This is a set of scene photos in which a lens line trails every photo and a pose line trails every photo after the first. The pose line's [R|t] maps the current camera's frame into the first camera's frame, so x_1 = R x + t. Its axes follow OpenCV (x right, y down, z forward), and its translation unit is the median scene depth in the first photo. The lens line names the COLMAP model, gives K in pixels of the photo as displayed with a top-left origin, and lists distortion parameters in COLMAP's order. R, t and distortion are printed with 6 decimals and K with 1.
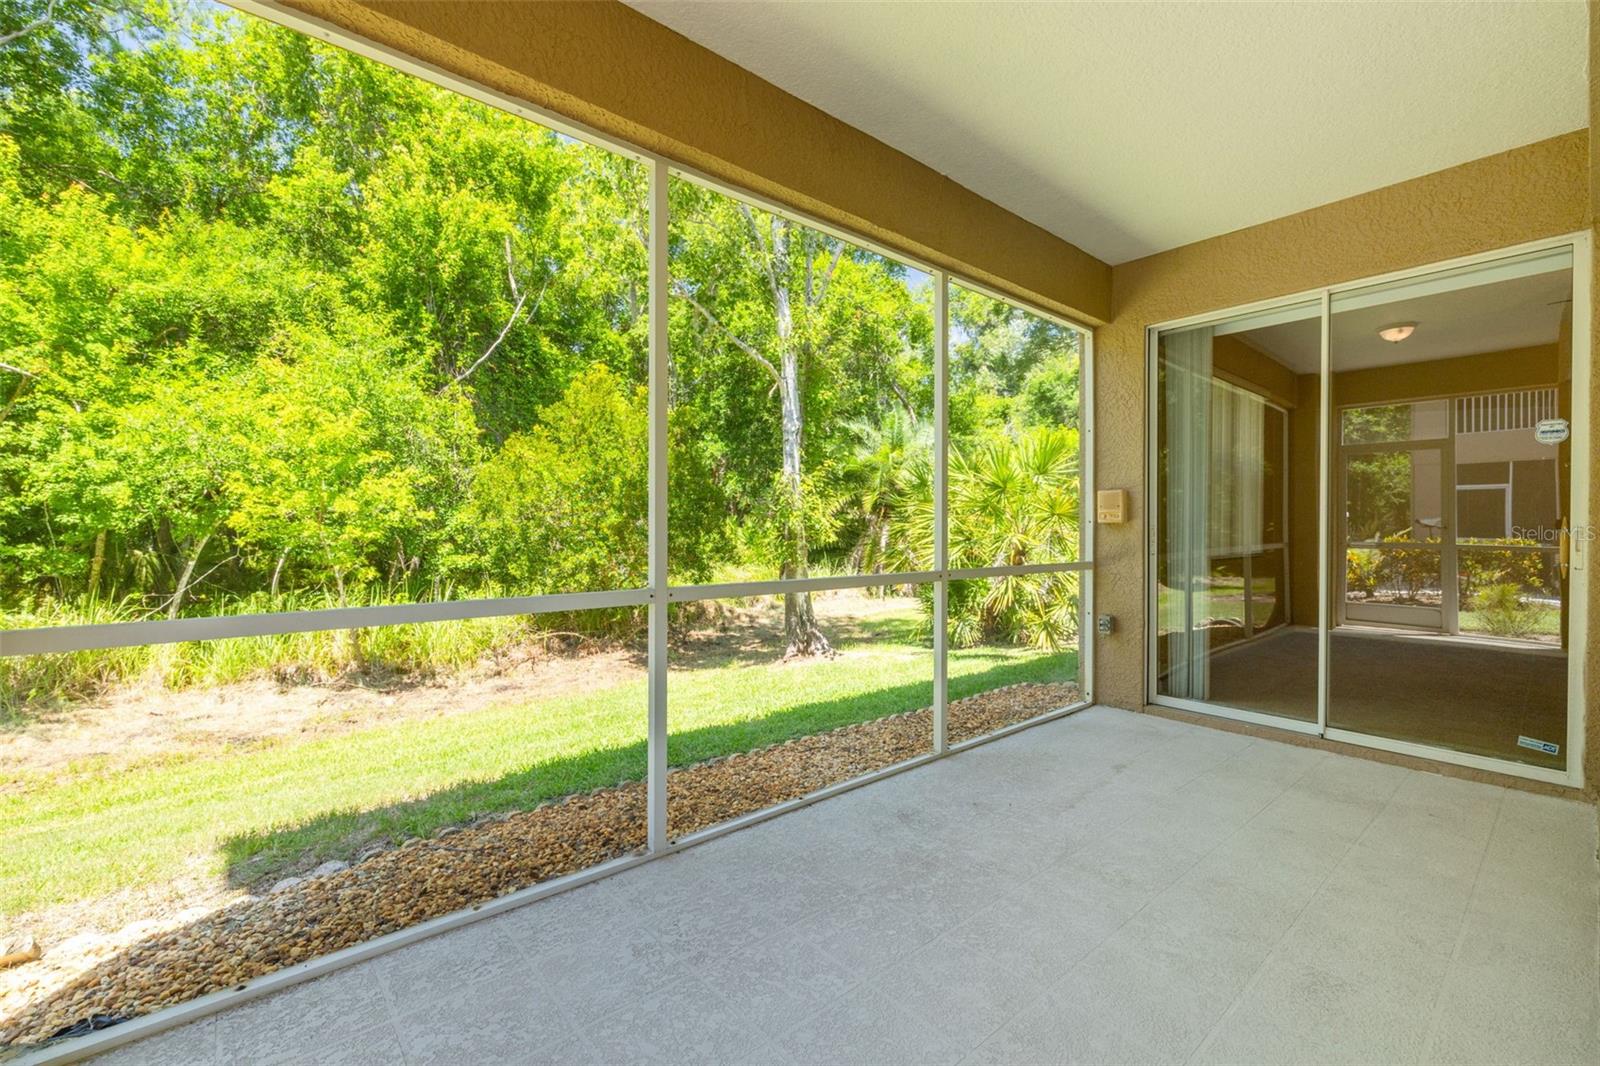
lens RADIAL K [[665.2, 0, 795.8], [0, 665.2, 529.9], [0, 0, 1]] dist [-0.002603, 0.000101]
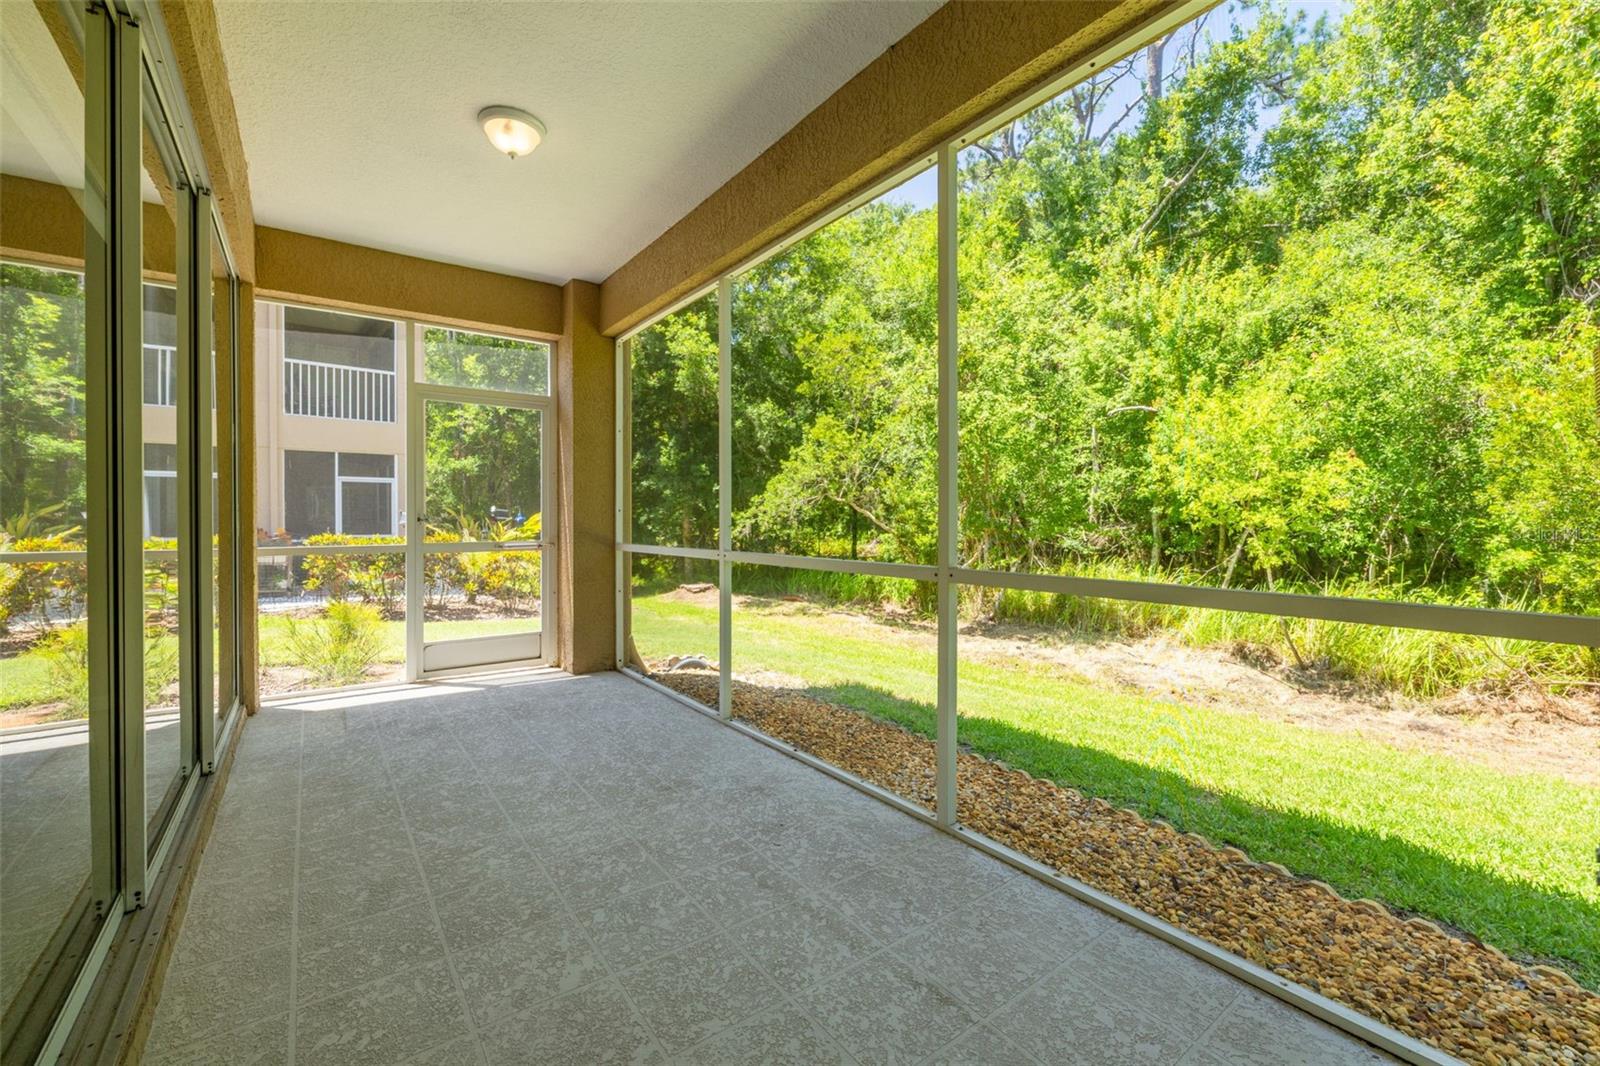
lens RADIAL K [[658.1, 0, 803.4], [0, 658.1, 522.5], [0, 0, 1]] dist [0.000066, 0.000179]
pose [[-0.061700, 0.002023, -0.998093, 1.045108], [0.004058, 0.999990, 0.001776, 0.009839], [0.998087, -0.003940, -0.061707, 0.998547]]
